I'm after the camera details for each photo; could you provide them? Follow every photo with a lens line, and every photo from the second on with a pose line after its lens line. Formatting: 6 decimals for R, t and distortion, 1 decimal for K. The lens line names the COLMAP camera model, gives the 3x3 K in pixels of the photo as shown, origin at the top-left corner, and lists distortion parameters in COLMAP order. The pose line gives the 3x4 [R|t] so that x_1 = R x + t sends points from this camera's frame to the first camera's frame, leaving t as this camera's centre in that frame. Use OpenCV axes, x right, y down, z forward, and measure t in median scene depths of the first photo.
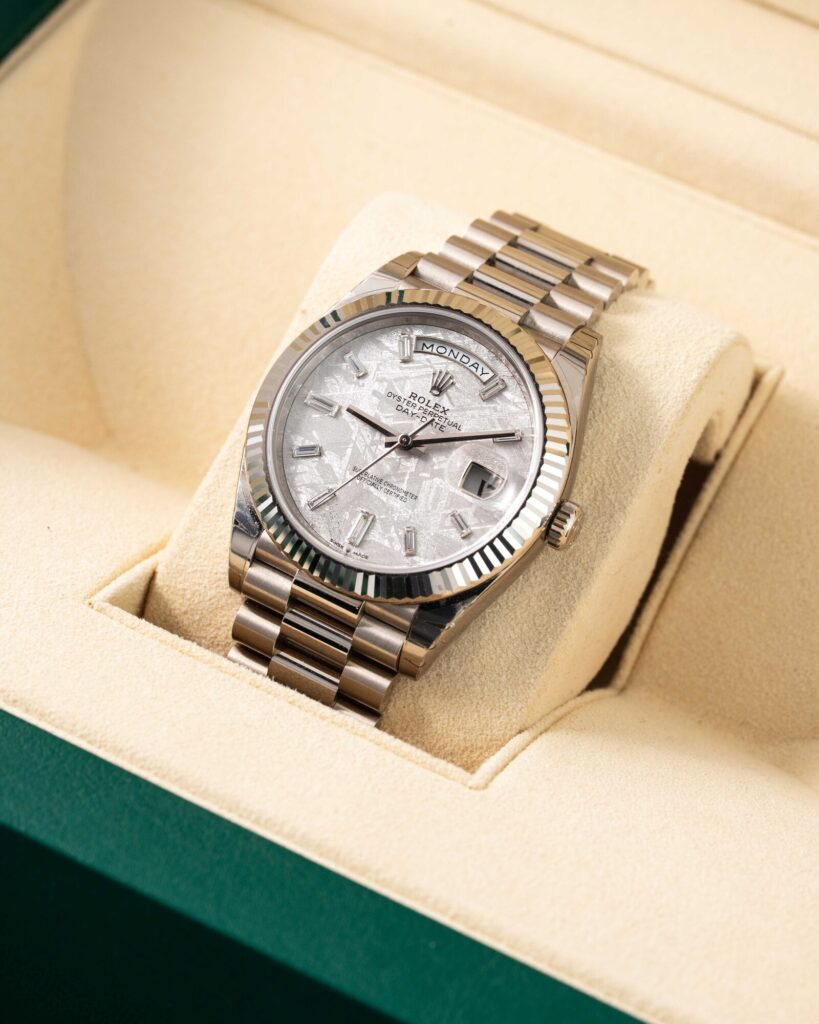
lens RADIAL K [[3802.2, 0, 409.5], [0, 3802.2, 512.0], [0, 0, 1]] dist [-0.169163, 0.238868]
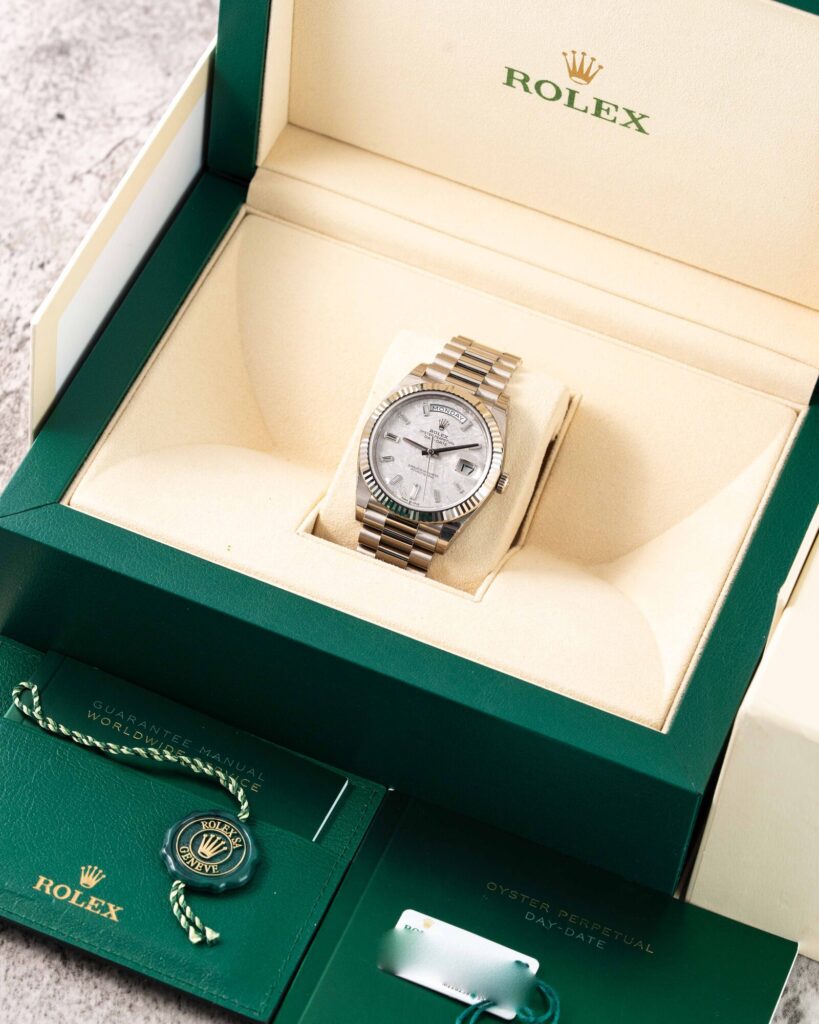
lens RADIAL K [[3802.2, 0, 409.5], [0, 3802.2, 512.0], [0, 0, 1]] dist [-0.169163, 0.238868]
pose [[0.988067, -0.083707, 0.129297, -0.309719], [0.069505, 0.991421, 0.110696, -0.234746], [-0.137454, -0.100388, 0.985408, -1.243860]]
